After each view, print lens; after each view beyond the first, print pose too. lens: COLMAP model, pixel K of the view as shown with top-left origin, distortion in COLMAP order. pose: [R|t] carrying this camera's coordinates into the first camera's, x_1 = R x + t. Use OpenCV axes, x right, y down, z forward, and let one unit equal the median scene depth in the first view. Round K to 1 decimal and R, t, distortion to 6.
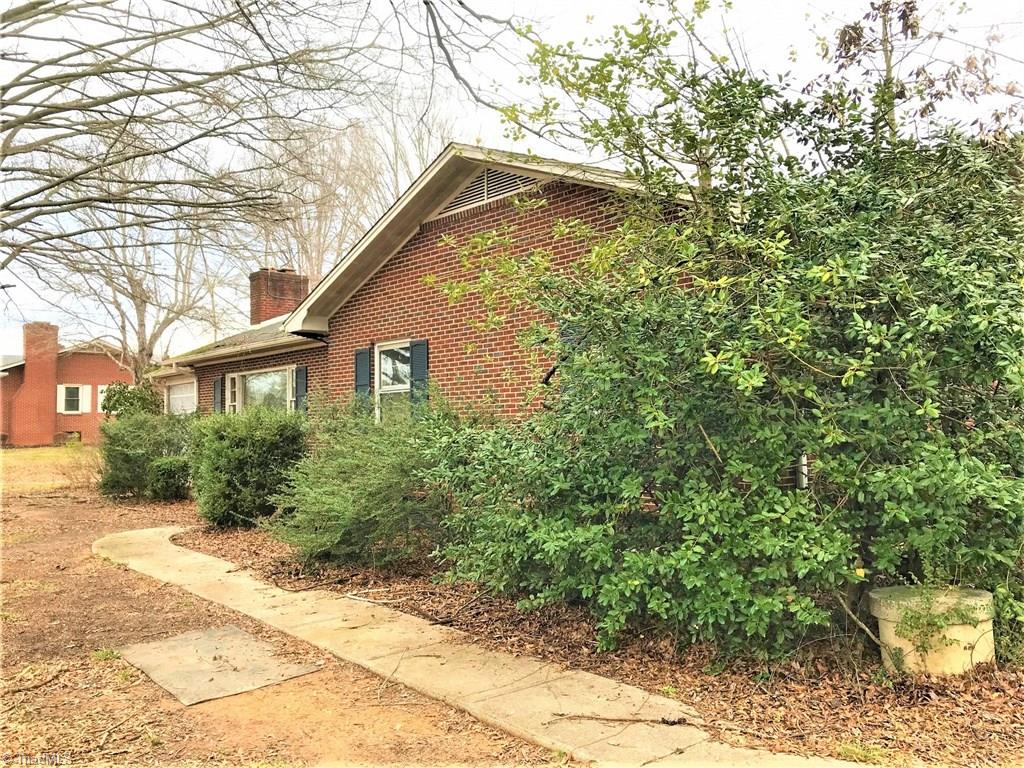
lens RADIAL K [[874.9, 0, 512.0], [0, 874.9, 384.0], [0, 0, 1]] dist [0.011572, -0.001590]
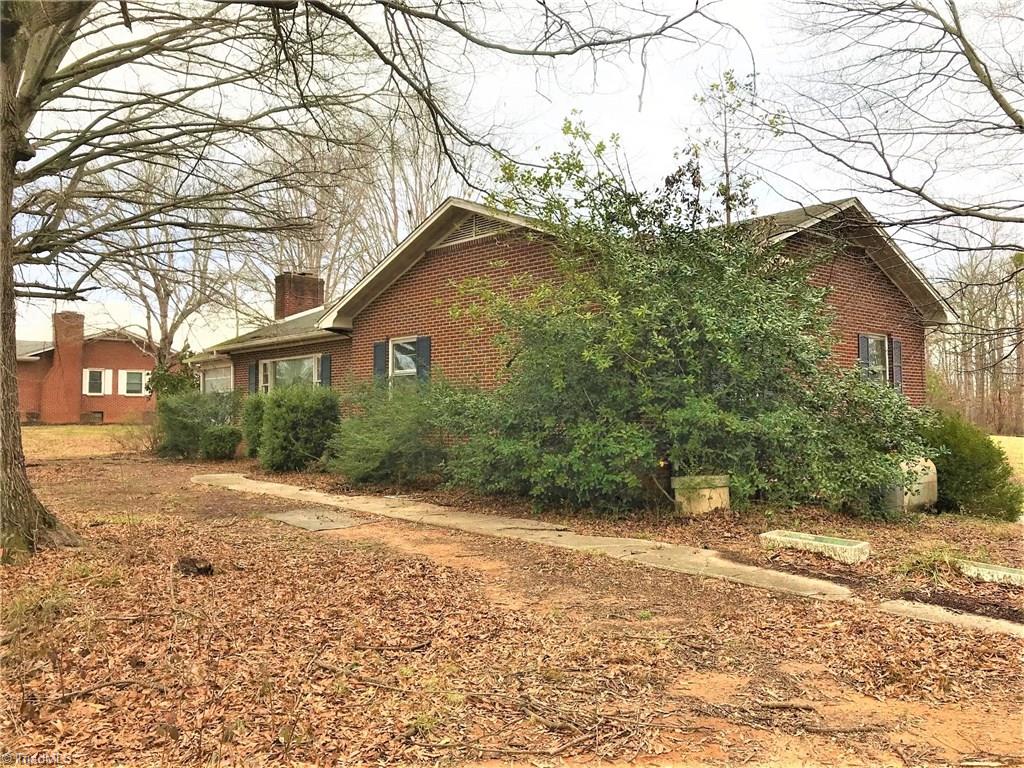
lens RADIAL K [[874.9, 0, 512.0], [0, 874.9, 384.0], [0, 0, 1]] dist [0.011572, -0.001590]
pose [[0.999797, 0.013470, 0.014967, 0.012084], [-0.013607, 0.999867, 0.009025, 0.009732], [-0.014844, -0.009227, 0.999847, -0.382471]]
